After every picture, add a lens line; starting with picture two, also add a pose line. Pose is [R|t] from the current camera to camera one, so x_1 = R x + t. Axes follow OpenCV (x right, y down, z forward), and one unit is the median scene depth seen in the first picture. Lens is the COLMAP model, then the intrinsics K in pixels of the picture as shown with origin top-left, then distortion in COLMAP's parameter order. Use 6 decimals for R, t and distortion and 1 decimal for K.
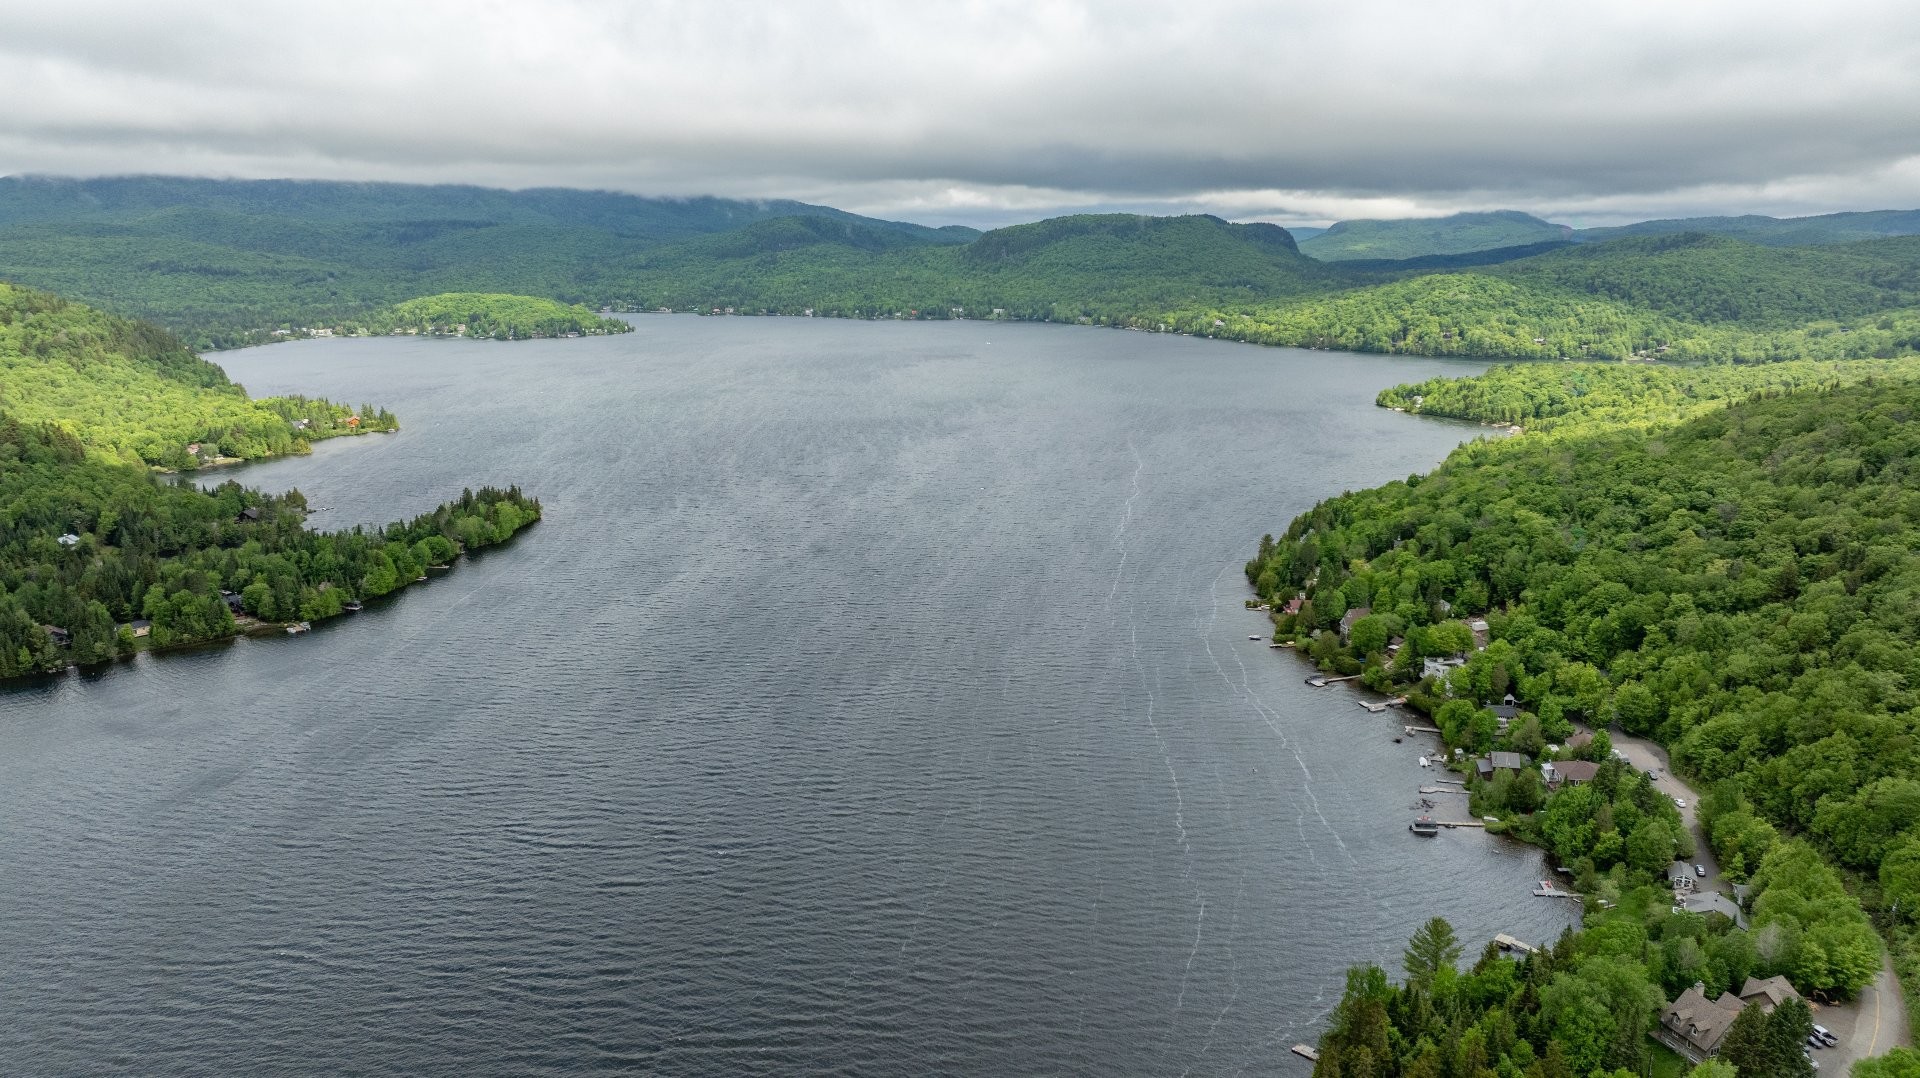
lens RADIAL K [[1362.8, 0, 957.7], [0, 1362.8, 525.2], [0, 0, 1]] dist [-0.038060, 0.048192]
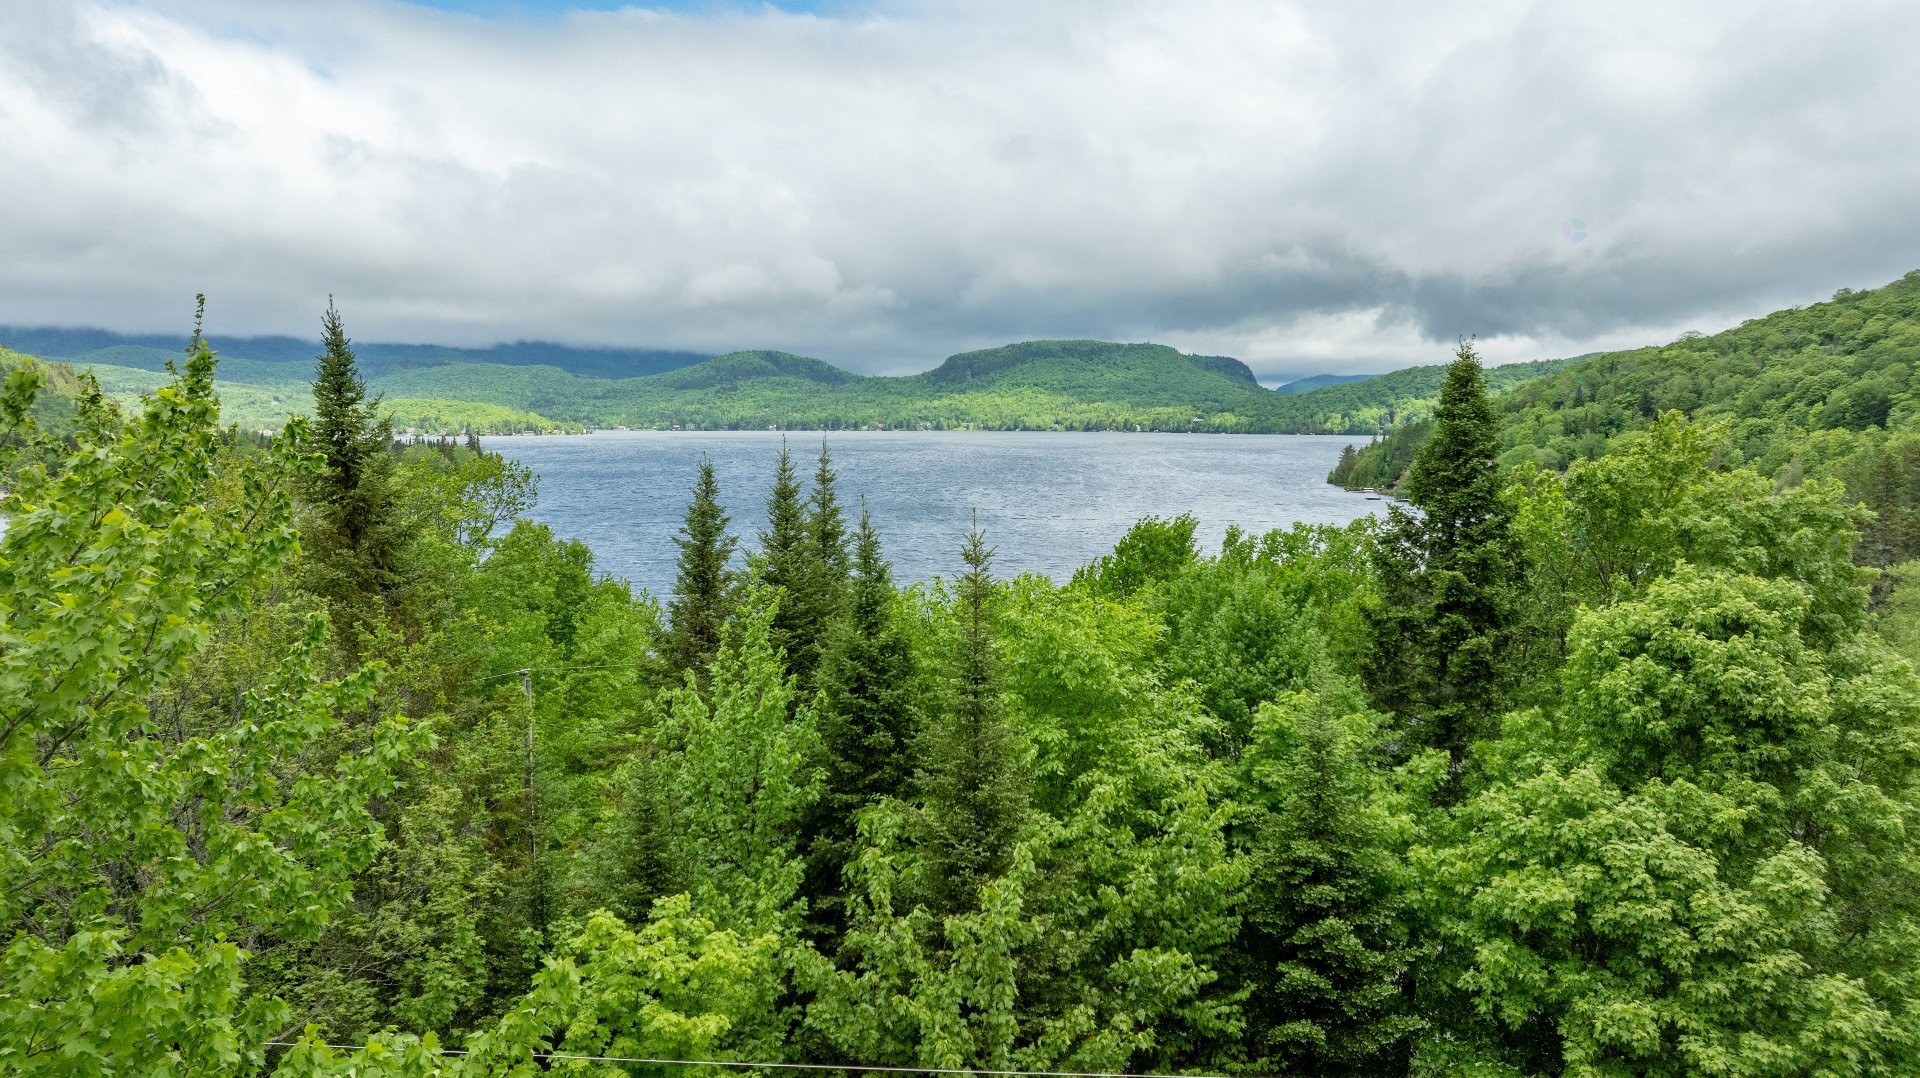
lens RADIAL K [[1362.8, 0, 962.4], [0, 1362.8, 525.7], [0, 0, 1]] dist [-0.038060, 0.048192]
pose [[0.999132, -0.004816, 0.041368, -0.029171], [0.010158, 0.991476, -0.129893, 0.087228], [-0.040390, 0.130201, 0.990665, 0.077458]]
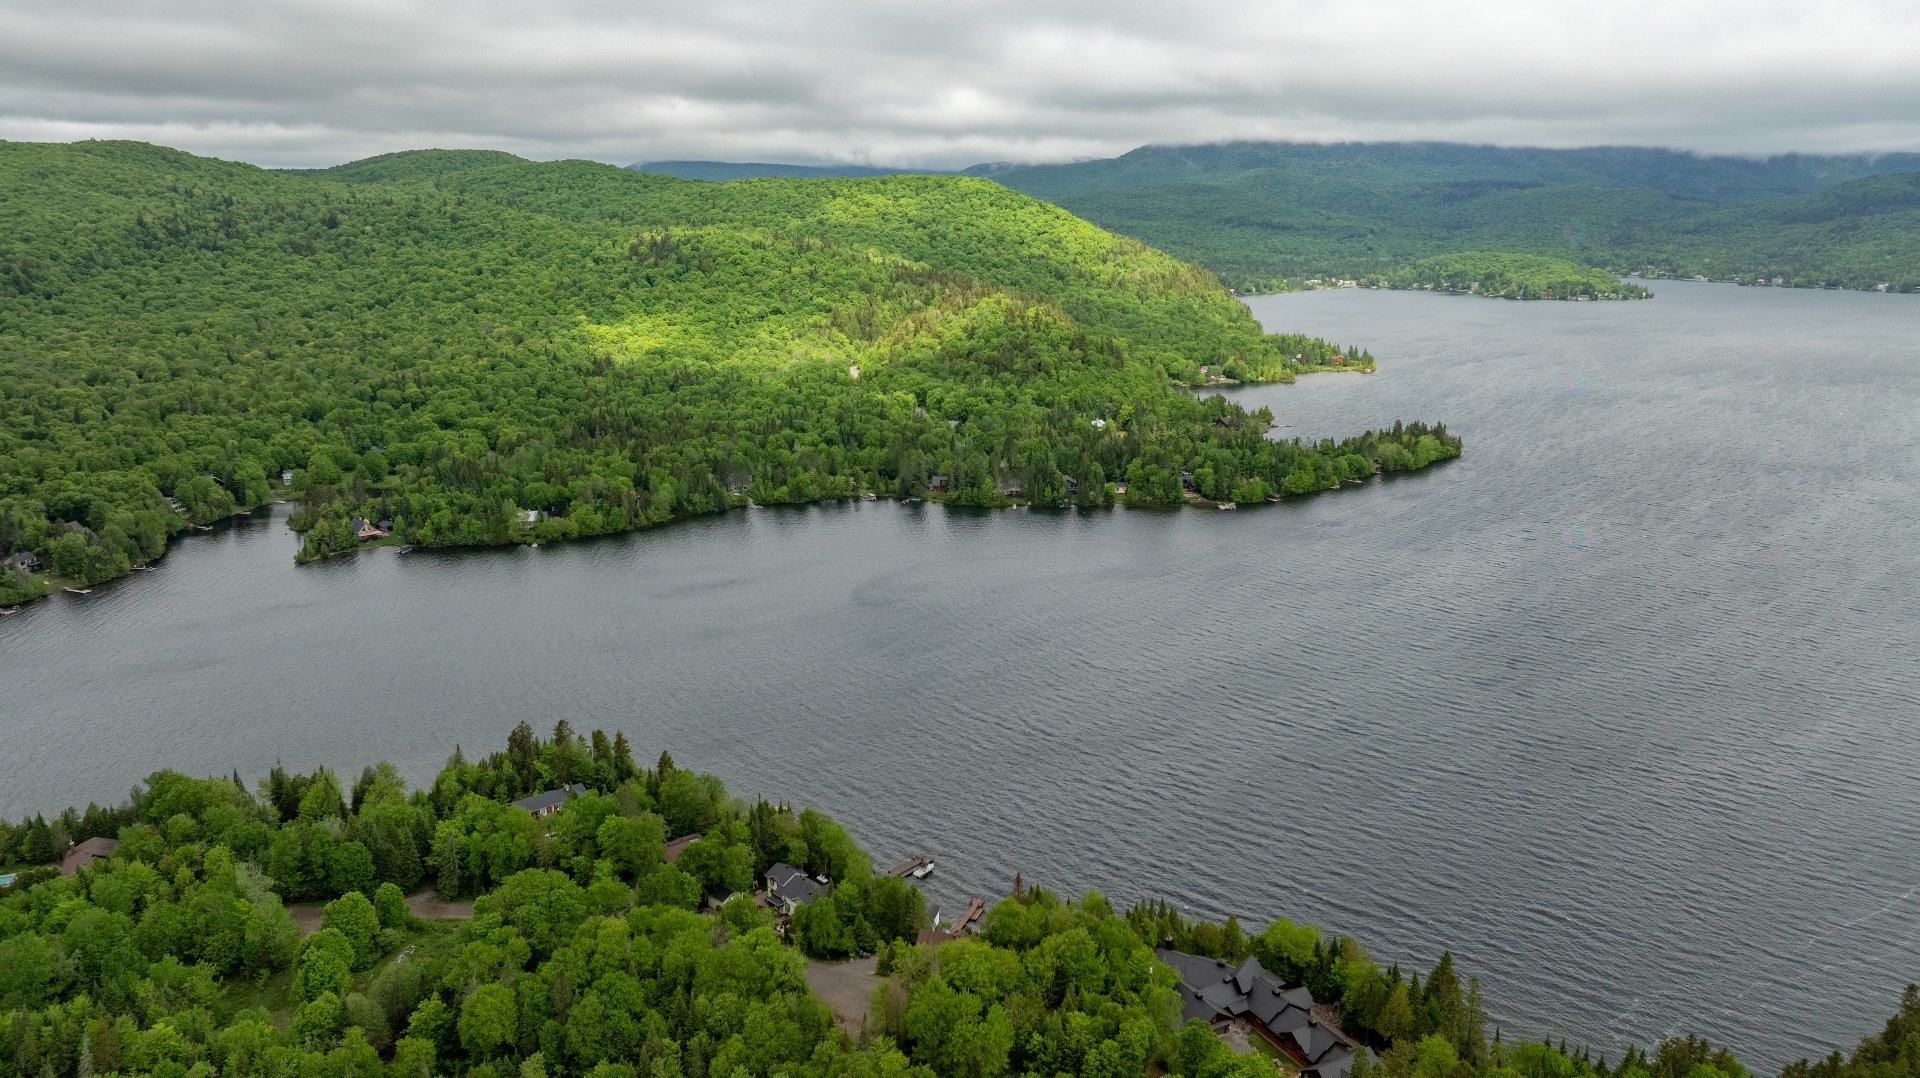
lens RADIAL K [[1362.8, 0, 973.4], [0, 1362.8, 509.2], [0, 0, 1]] dist [-0.038060, 0.048192]
pose [[0.751162, 0.149363, -0.642998, 0.065872], [-0.138662, 0.988035, 0.067524, 0.011155], [0.645391, 0.038438, 0.762885, -0.052254]]
